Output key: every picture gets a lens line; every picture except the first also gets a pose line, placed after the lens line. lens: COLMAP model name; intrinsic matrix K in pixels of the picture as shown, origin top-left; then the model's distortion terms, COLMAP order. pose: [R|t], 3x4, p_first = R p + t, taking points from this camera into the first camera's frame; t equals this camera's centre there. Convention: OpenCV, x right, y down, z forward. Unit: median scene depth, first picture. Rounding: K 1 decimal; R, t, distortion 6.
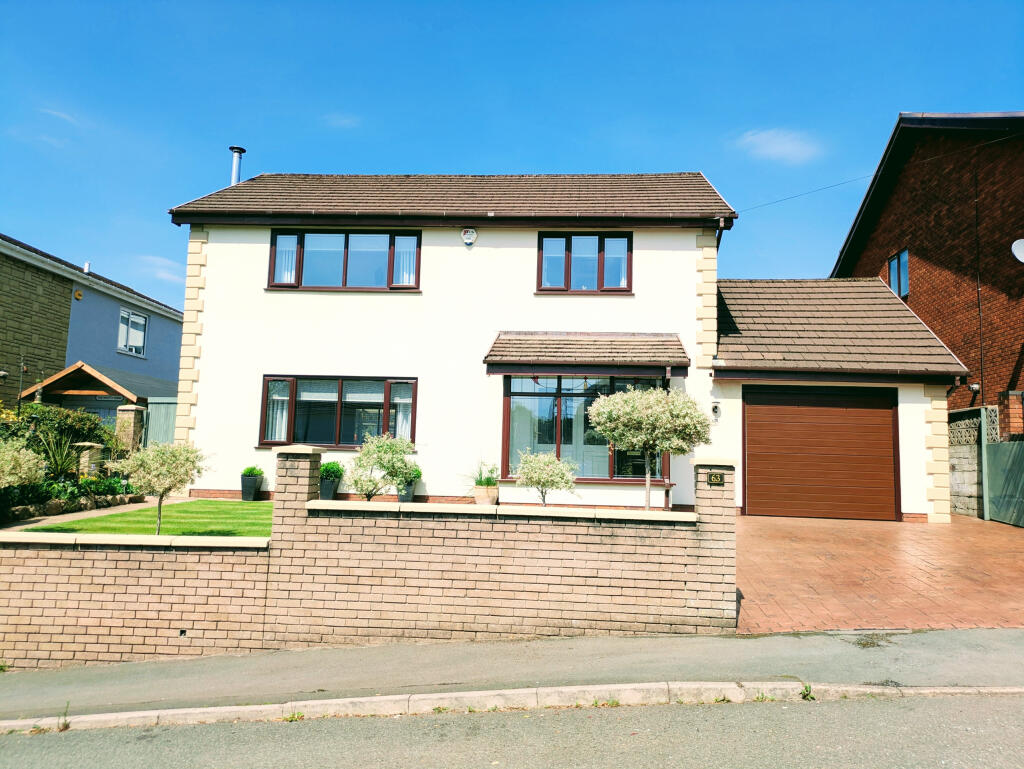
lens RADIAL K [[756.4, 0, 512.0], [0, 756.4, 384.5], [0, 0, 1]] dist [0.062331, -0.076644]
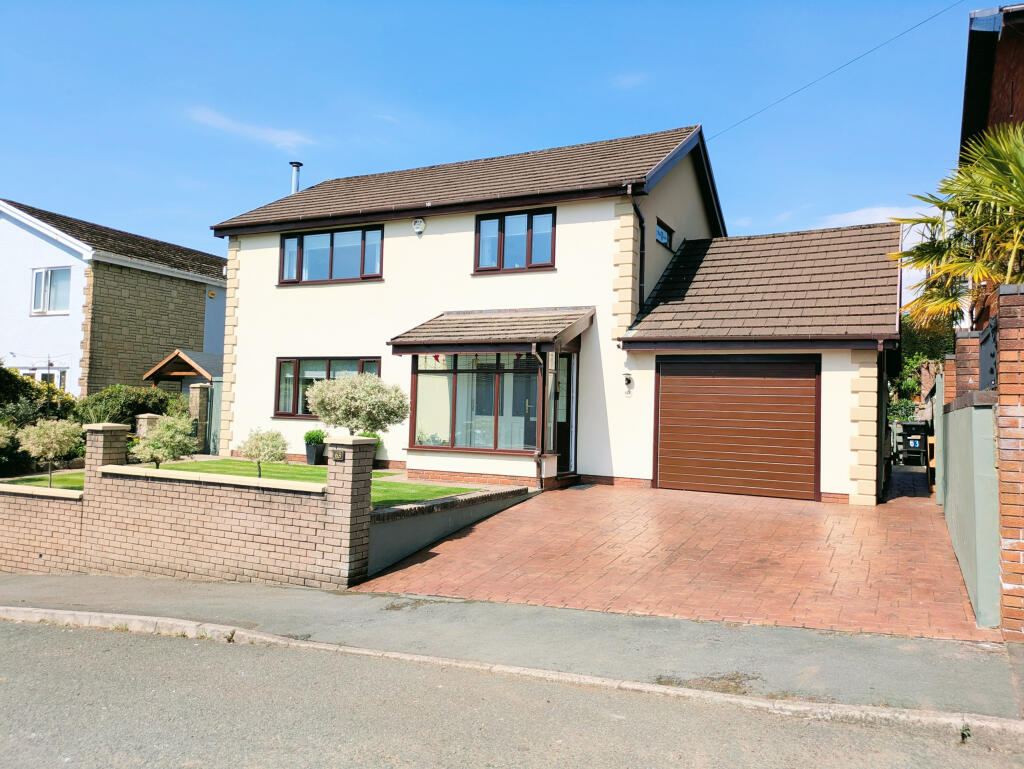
lens RADIAL K [[756.4, 0, 512.0], [0, 756.4, 384.5], [0, 0, 1]] dist [0.062331, -0.076644]
pose [[0.922485, -0.013524, -0.385795, 0.491920], [0.034364, 0.998295, 0.047174, -0.014031], [0.384500, -0.056775, 0.921378, 0.030648]]
